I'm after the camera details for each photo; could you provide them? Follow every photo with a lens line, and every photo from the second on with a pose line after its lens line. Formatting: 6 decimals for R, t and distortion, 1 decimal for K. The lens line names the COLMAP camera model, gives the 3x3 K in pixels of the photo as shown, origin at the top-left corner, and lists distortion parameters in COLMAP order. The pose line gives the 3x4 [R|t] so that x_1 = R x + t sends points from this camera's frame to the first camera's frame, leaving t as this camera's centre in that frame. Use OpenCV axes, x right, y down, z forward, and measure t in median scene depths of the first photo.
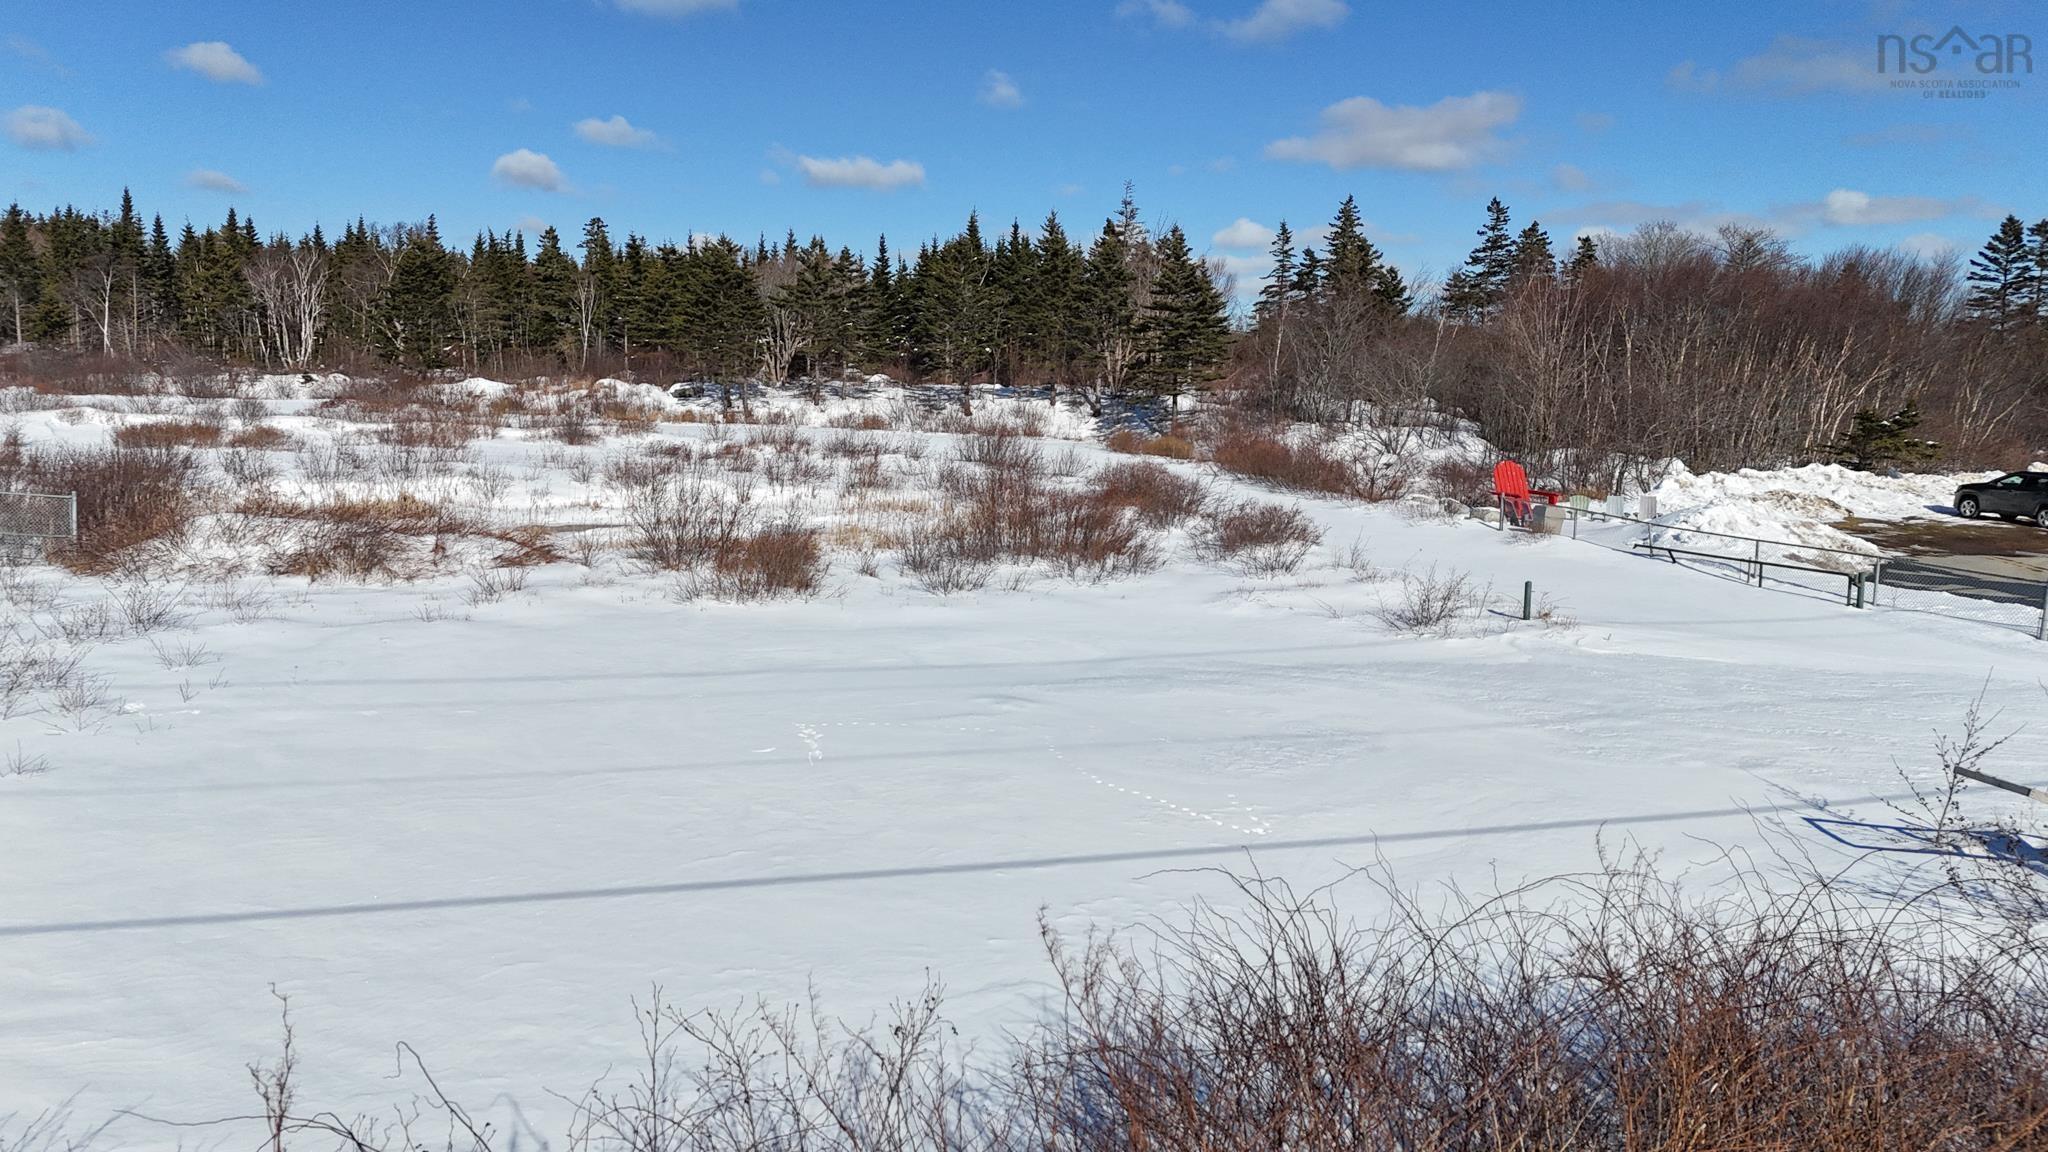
lens RADIAL K [[1488.4, 0, 1028.3], [0, 1488.4, 588.8], [0, 0, 1]] dist [0.143580, -0.211975]
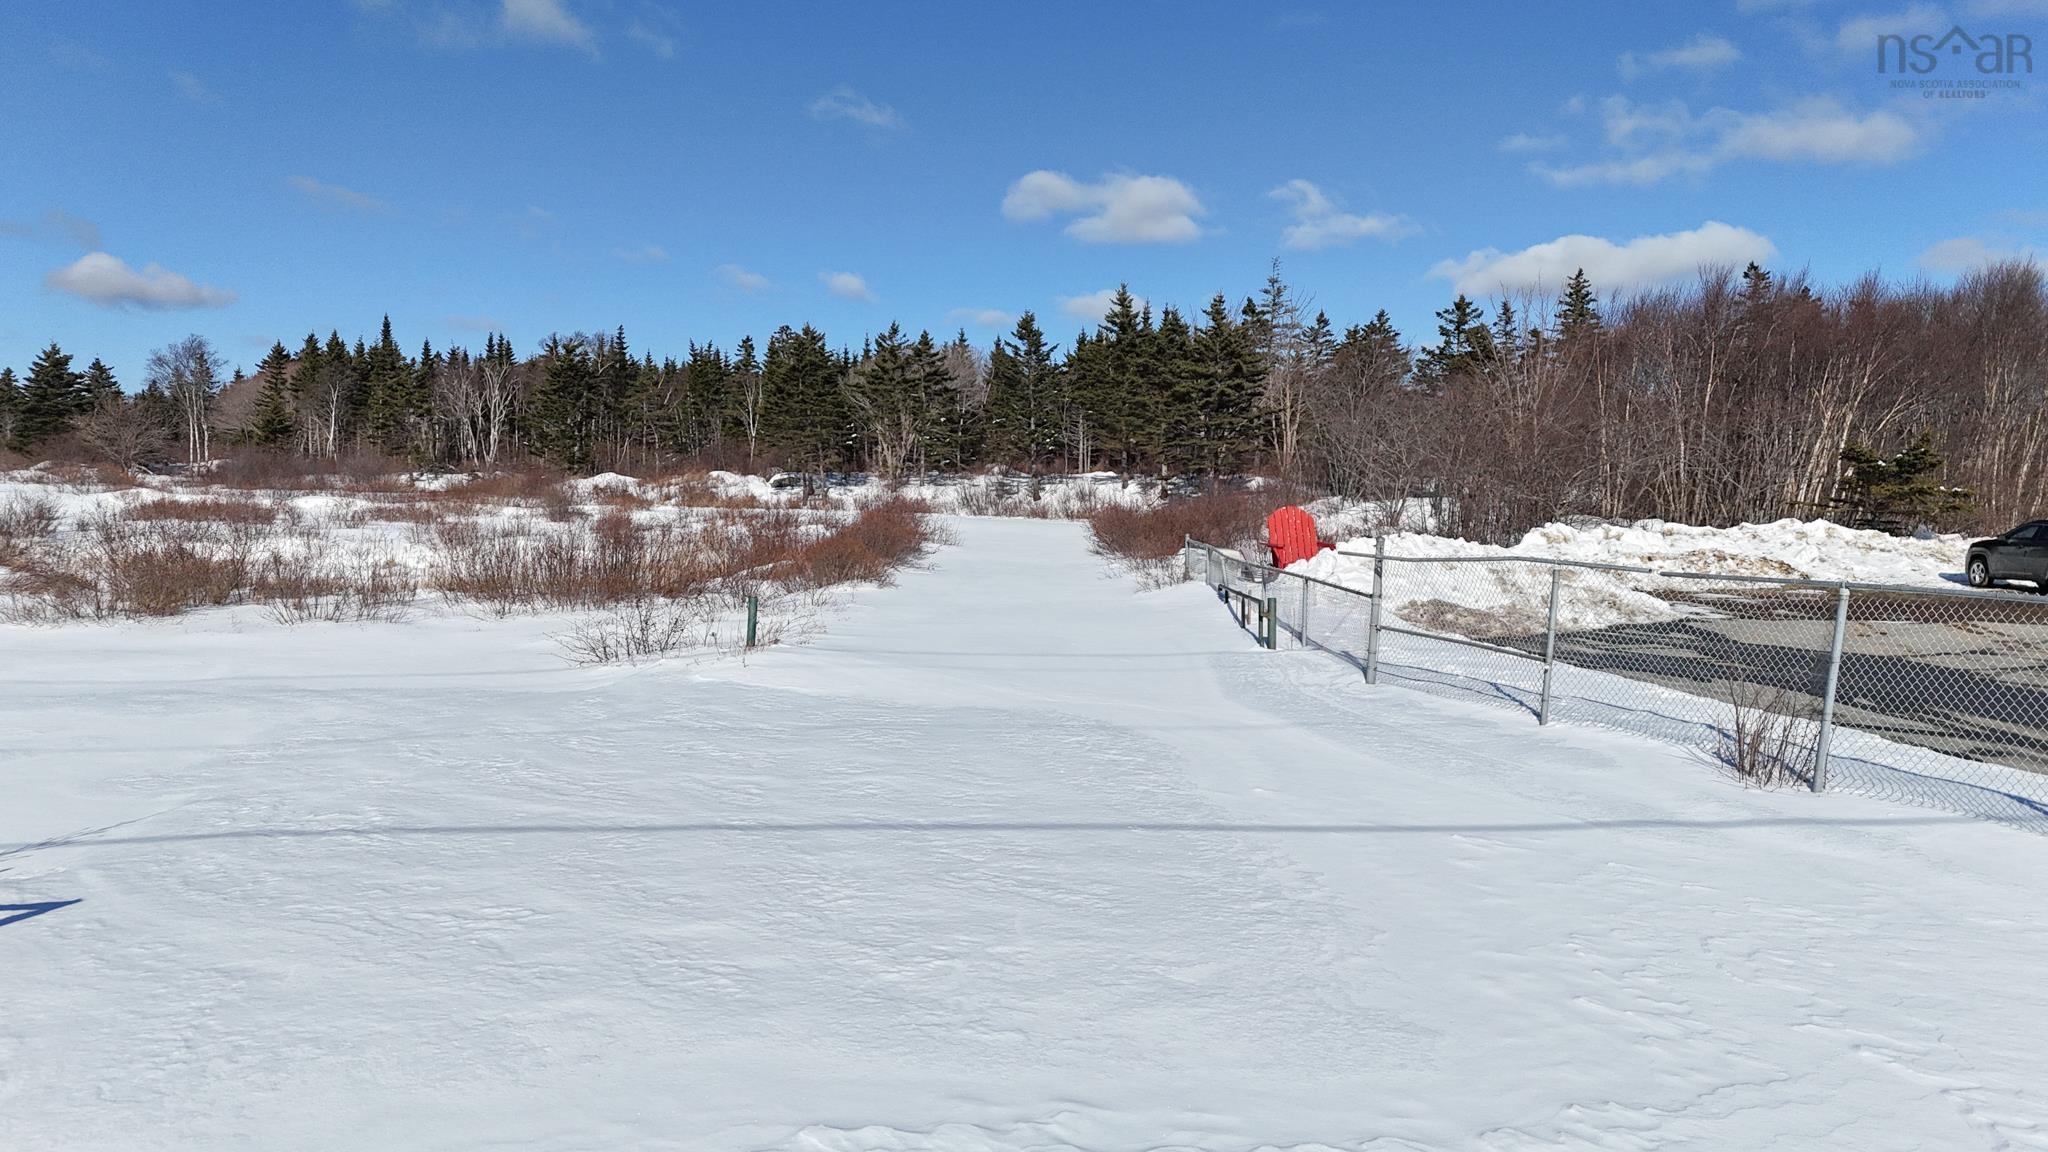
lens RADIAL K [[1488.4, 0, 1028.3], [0, 1488.4, 588.8], [0, 0, 1]] dist [0.143580, -0.211975]
pose [[0.964782, 0.007708, -0.262937, 0.190600], [-0.029379, 0.996474, -0.078589, 0.013217], [0.261405, 0.083546, 0.961607, 0.091128]]
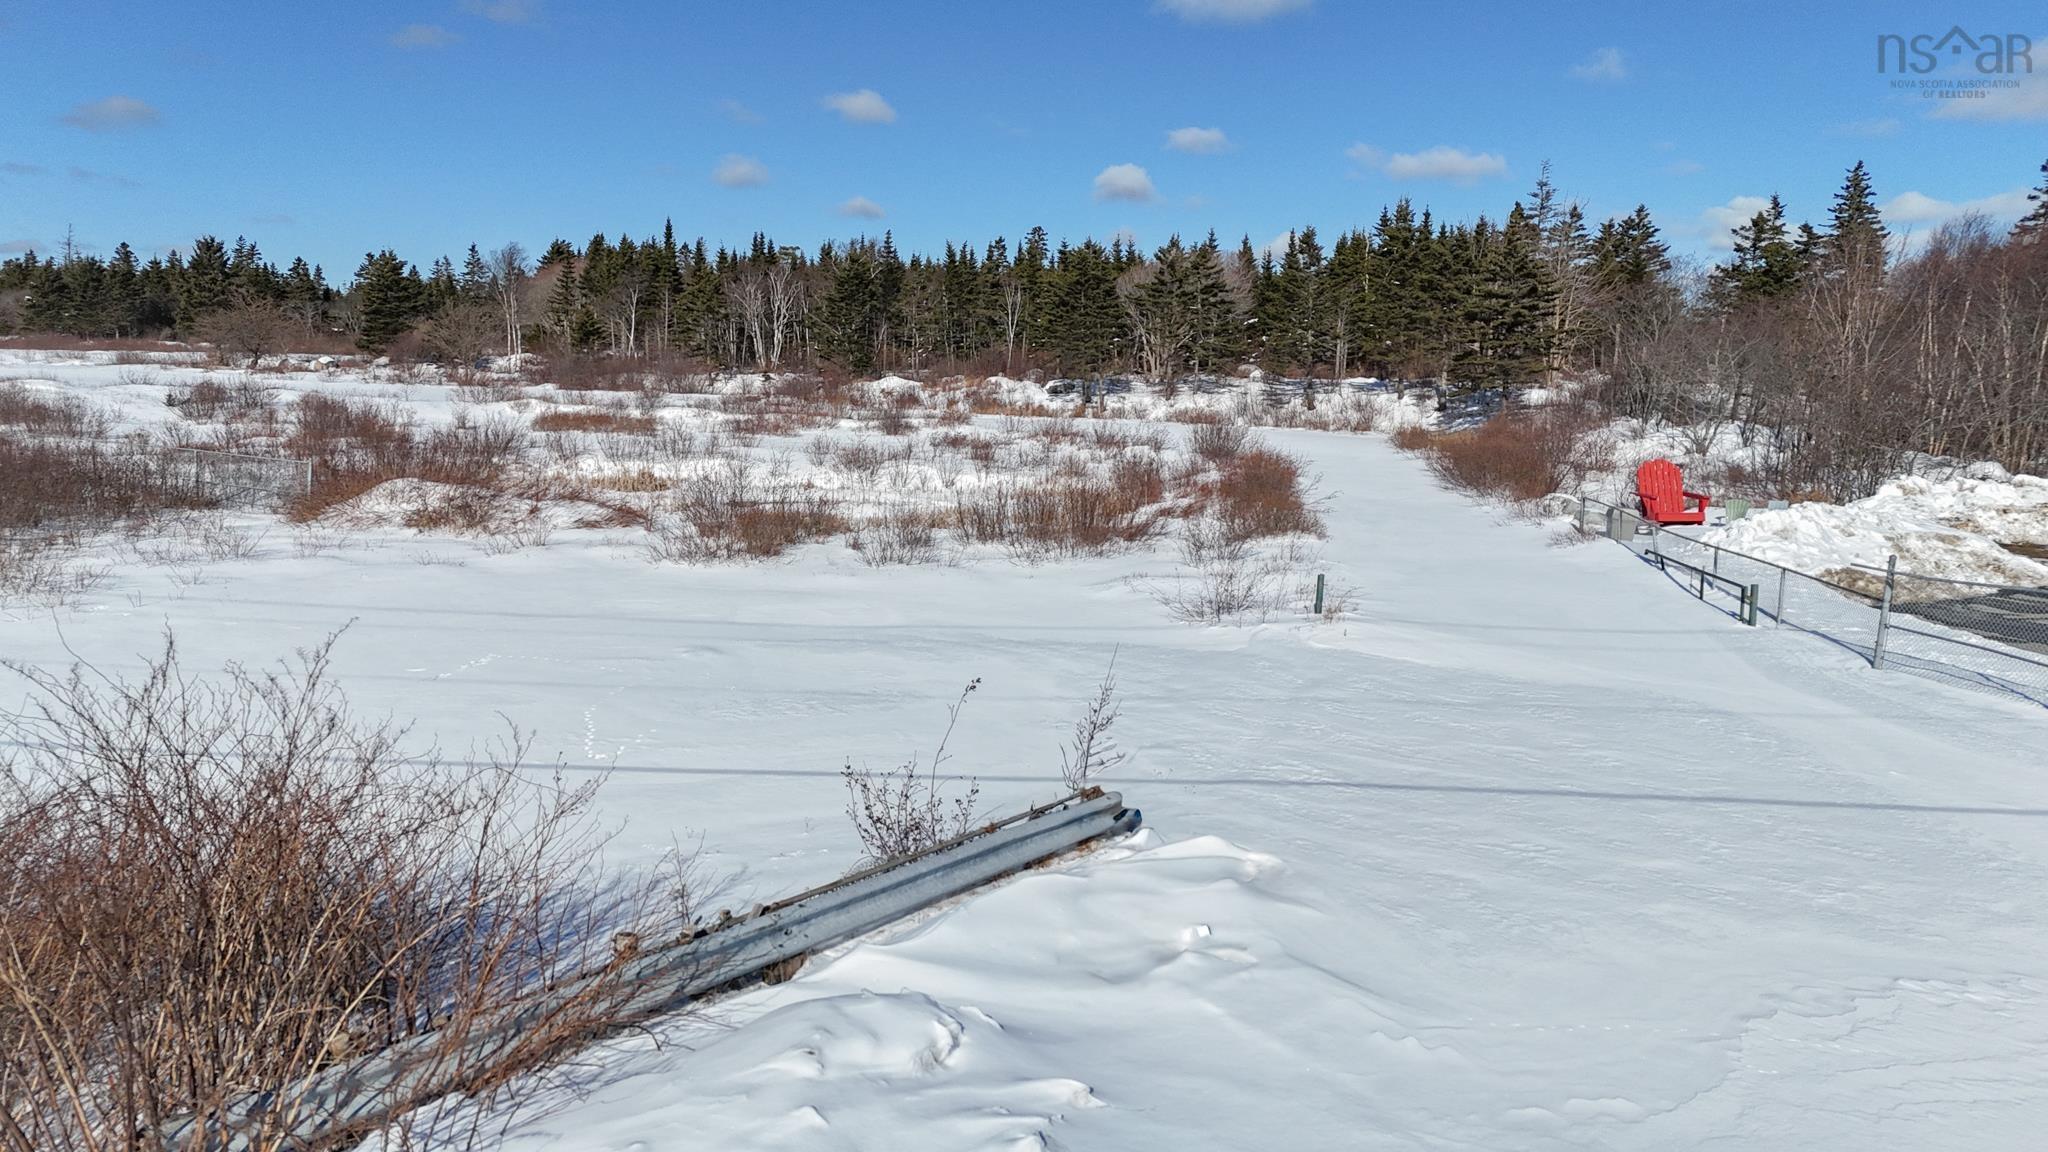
lens RADIAL K [[1498.4, 0, 1024.0], [0, 1498.4, 576.0], [0, 0, 1]] dist [0.075468, -0.056133]
pose [[0.927362, 0.047687, -0.371114, 0.147862], [-0.050622, 0.998716, 0.001835, 0.001137], [0.370725, 0.017084, 0.928586, 0.010184]]
